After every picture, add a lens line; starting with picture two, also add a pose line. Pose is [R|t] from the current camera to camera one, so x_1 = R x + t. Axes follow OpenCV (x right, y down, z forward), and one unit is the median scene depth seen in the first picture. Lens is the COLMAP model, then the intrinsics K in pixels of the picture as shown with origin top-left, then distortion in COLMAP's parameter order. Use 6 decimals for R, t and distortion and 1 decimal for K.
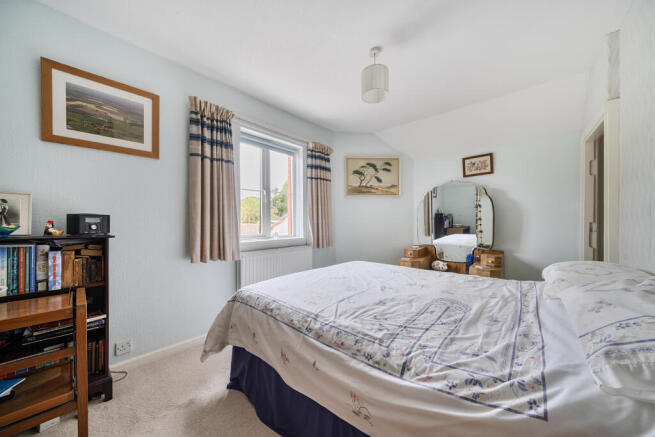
lens RADIAL K [[236.8, 0, 329.1], [0, 236.8, 220.3], [0, 0, 1]] dist [0.000408, -0.000124]
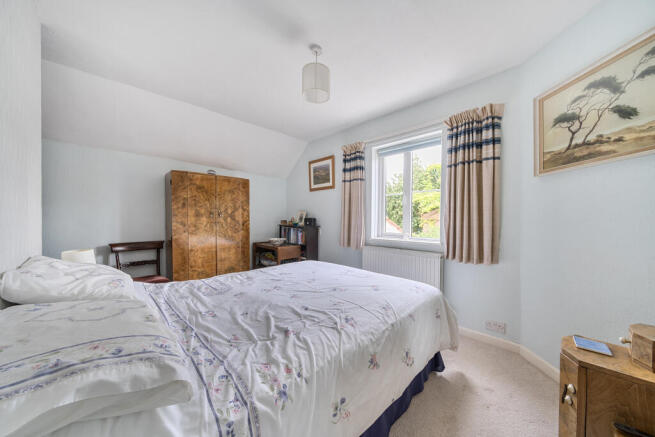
lens RADIAL K [[227.8, 0, 329.2], [0, 227.8, 219.2], [0, 0, 1]] dist [-0.009440, -0.000049]
pose [[-0.074759, 0.002581, -0.997198, 0.653672], [-0.002525, 0.999993, 0.002777, -0.010837], [0.997198, 0.002726, -0.074752, 0.656555]]
